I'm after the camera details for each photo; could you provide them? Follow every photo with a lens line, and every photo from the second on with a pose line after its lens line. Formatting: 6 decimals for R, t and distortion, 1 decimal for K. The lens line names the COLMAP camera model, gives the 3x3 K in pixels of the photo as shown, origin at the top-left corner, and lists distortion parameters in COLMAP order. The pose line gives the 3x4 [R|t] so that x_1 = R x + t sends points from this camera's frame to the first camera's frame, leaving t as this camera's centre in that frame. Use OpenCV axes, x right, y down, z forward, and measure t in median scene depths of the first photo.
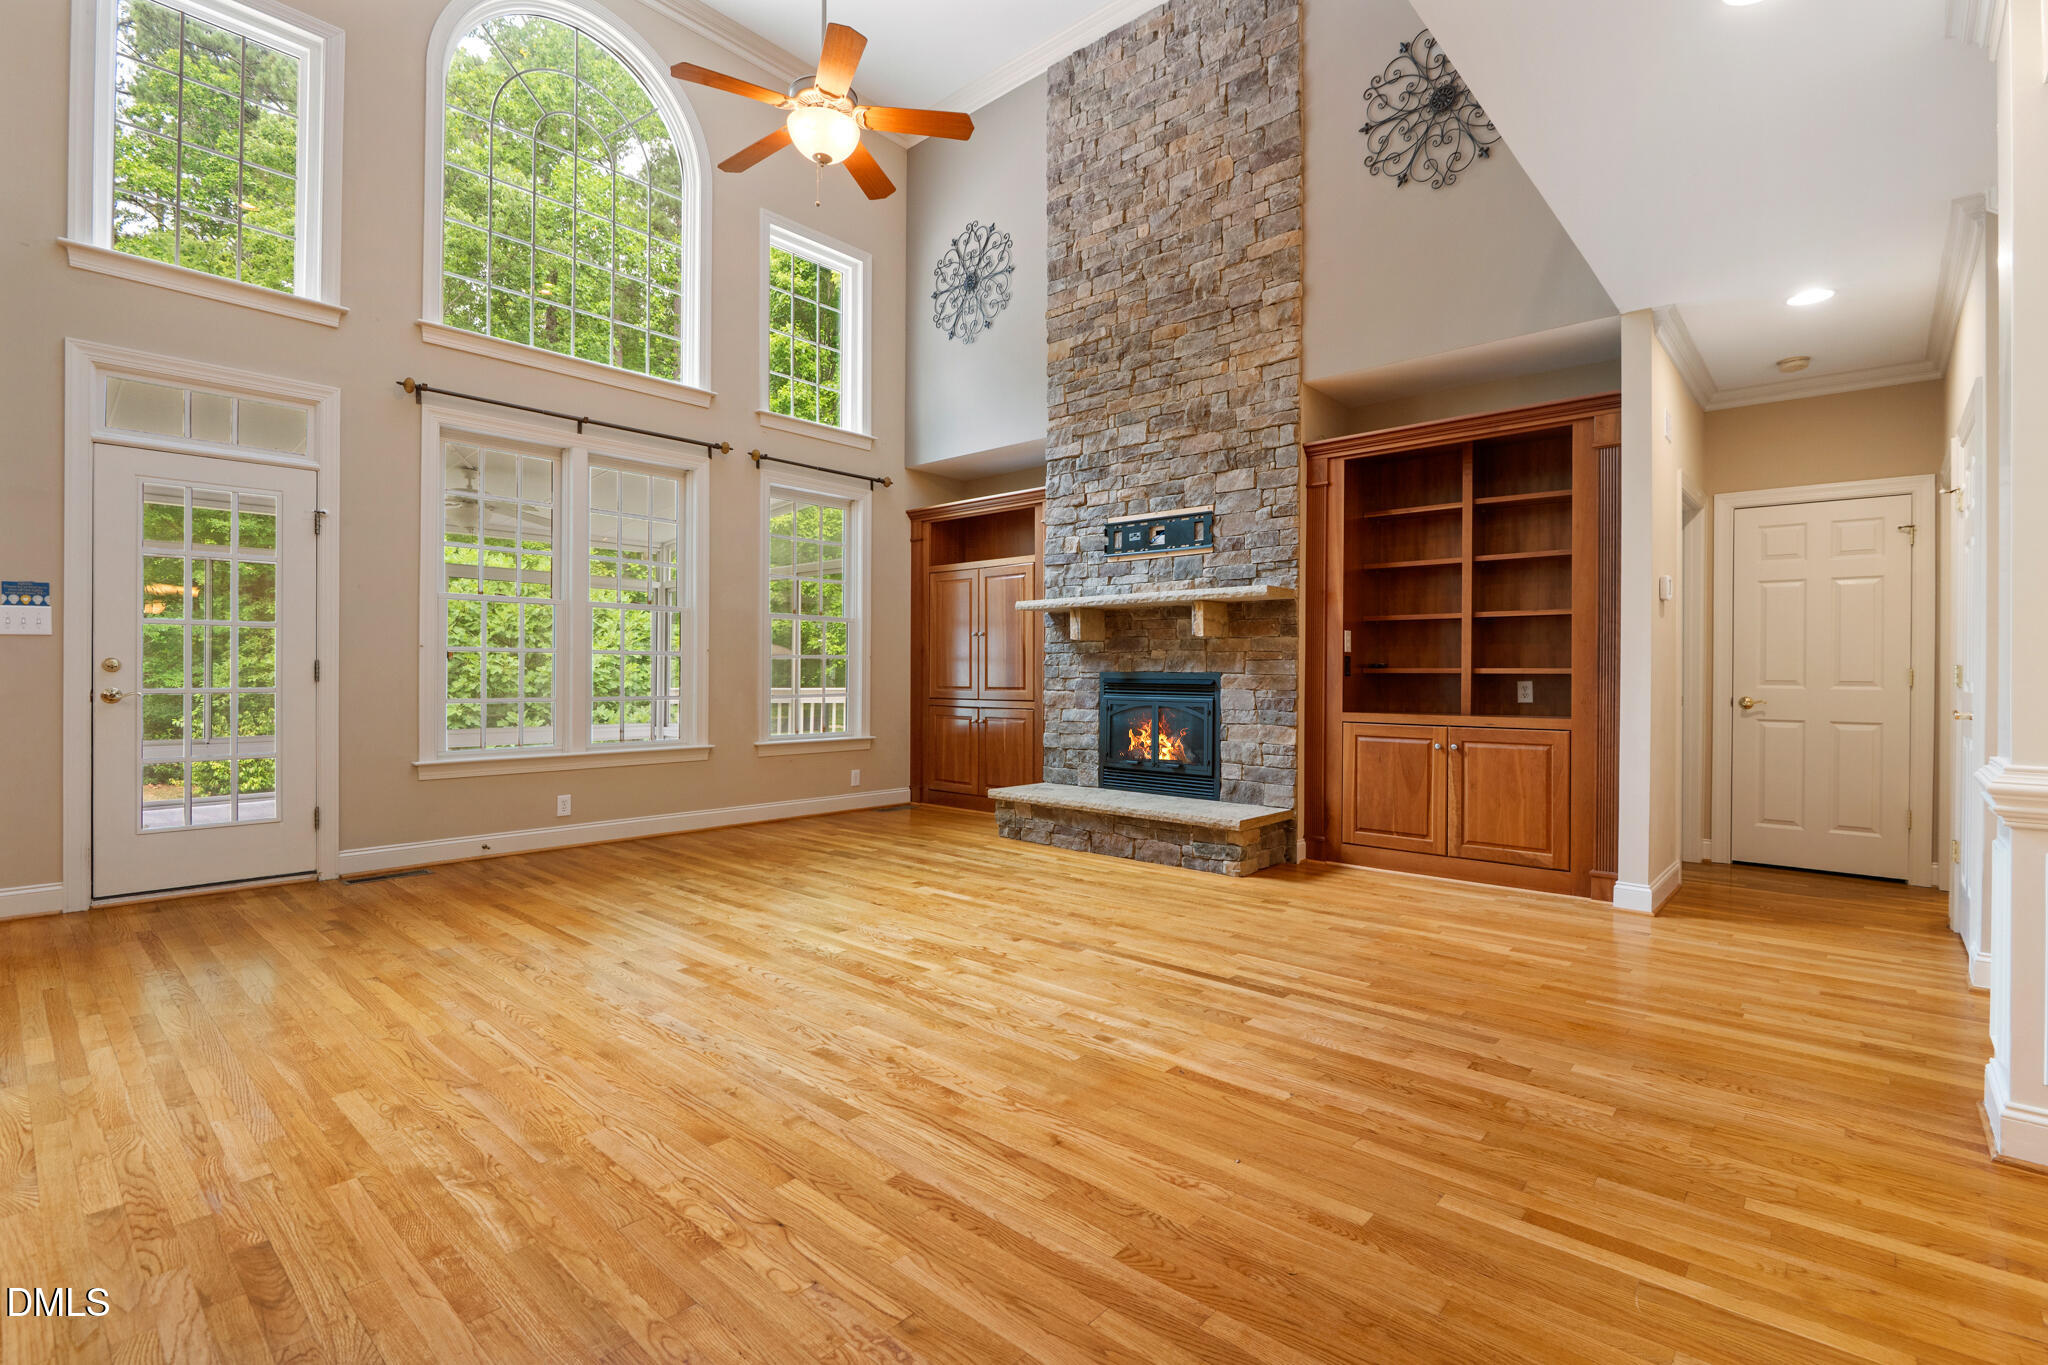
lens RADIAL K [[945.1, 0, 1044.6], [0, 945.1, 709.3], [0, 0, 1]] dist [-0.003608, -0.001469]
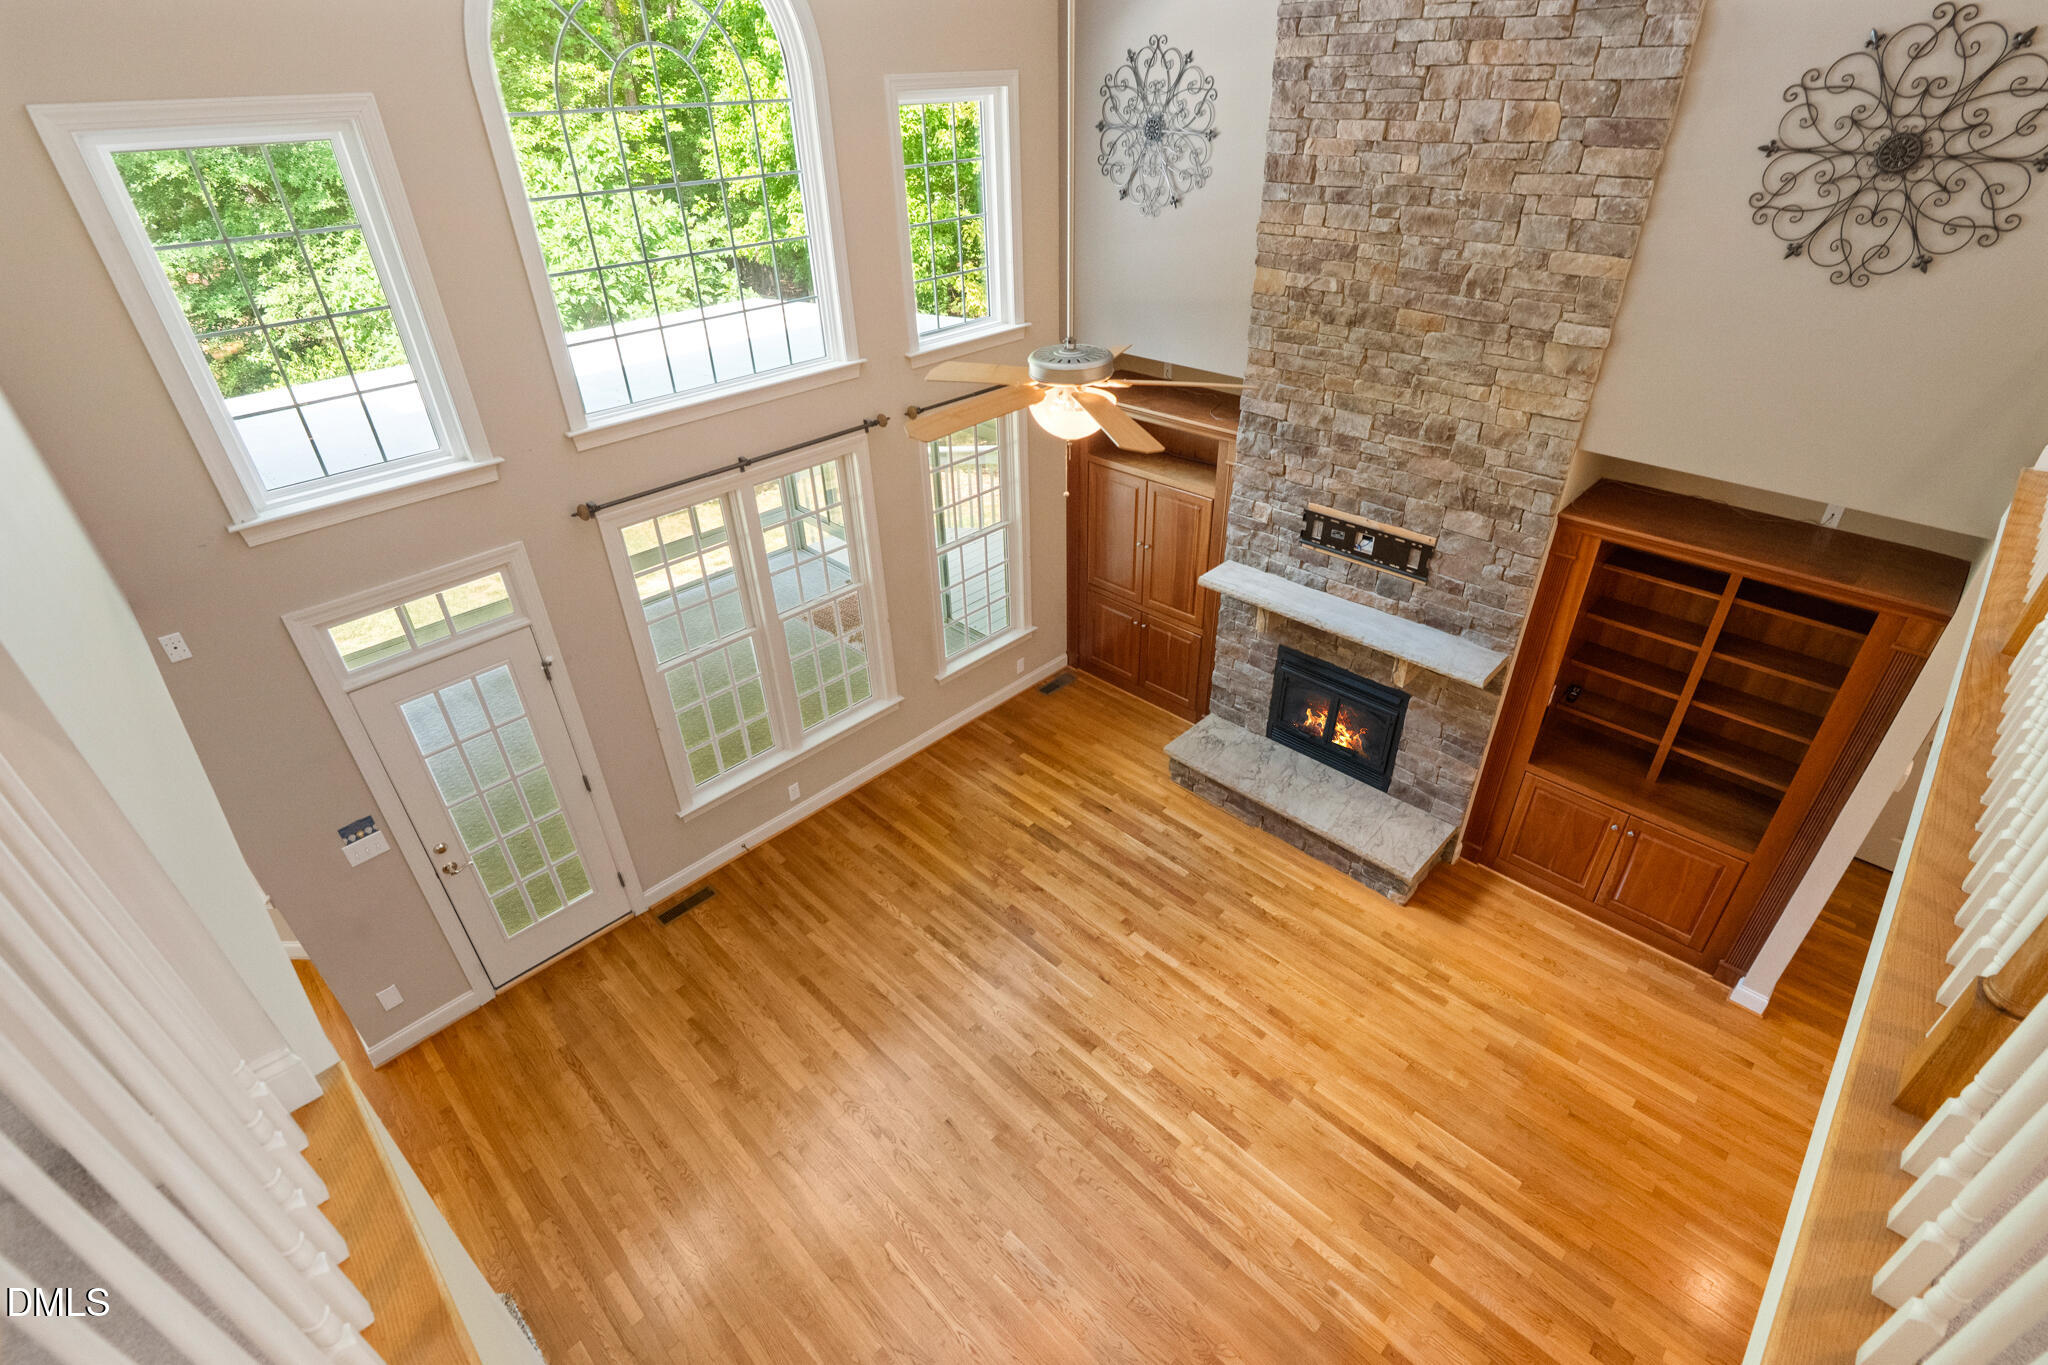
lens RADIAL K [[945.1, 0, 1044.6], [0, 945.1, 709.3], [0, 0, 1]] dist [-0.003608, -0.001469]
pose [[0.998463, 0.008292, -0.054801, -0.146128], [0.022593, 0.841974, 0.539045, -0.571234], [0.050611, -0.539454, 0.840493, 0.122627]]
